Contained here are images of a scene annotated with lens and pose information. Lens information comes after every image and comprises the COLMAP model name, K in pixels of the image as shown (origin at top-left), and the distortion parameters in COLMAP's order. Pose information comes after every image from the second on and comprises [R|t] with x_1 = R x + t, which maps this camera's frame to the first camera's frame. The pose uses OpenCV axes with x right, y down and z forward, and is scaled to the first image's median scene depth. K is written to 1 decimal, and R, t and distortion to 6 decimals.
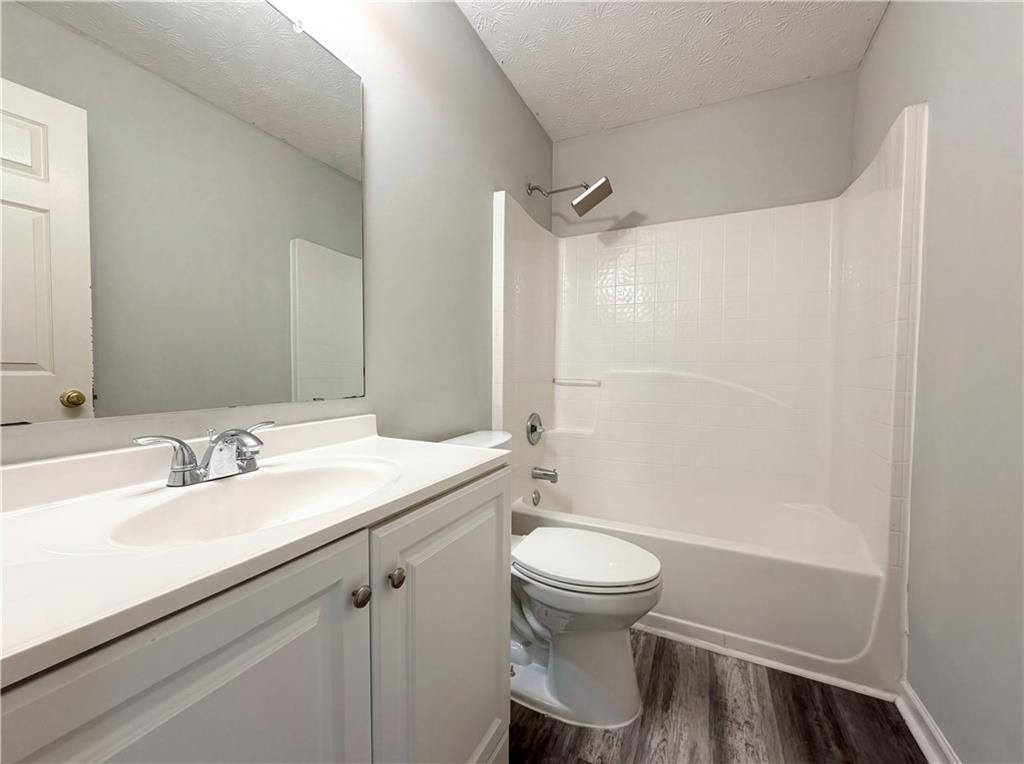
lens RADIAL K [[408.5, 0, 512.0], [0, 408.5, 382.0], [0, 0, 1]] dist [-0.001001, -0.000025]
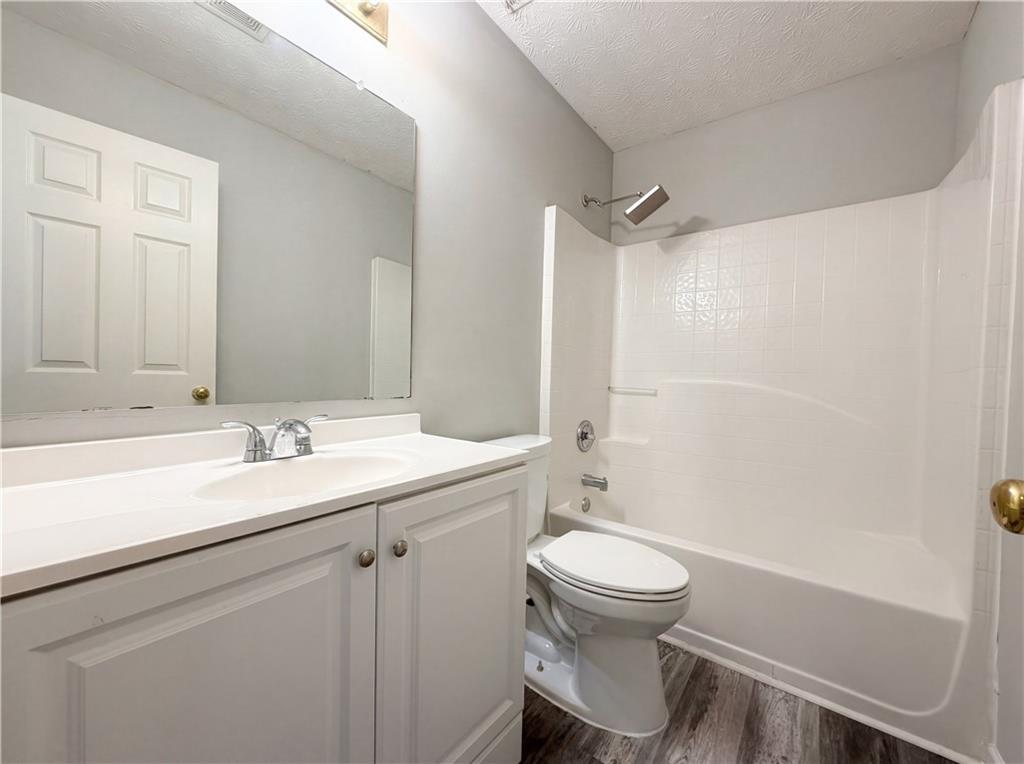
lens RADIAL K [[408.2, 0, 512.0], [0, 408.2, 382.0], [0, 0, 1]] dist [0.000550, 0.000048]
pose [[0.981060, 0.020713, -0.192591, 0.117177], [-0.024321, 0.999570, -0.016390, 0.003772], [0.192169, 0.020763, 0.981142, -0.050779]]
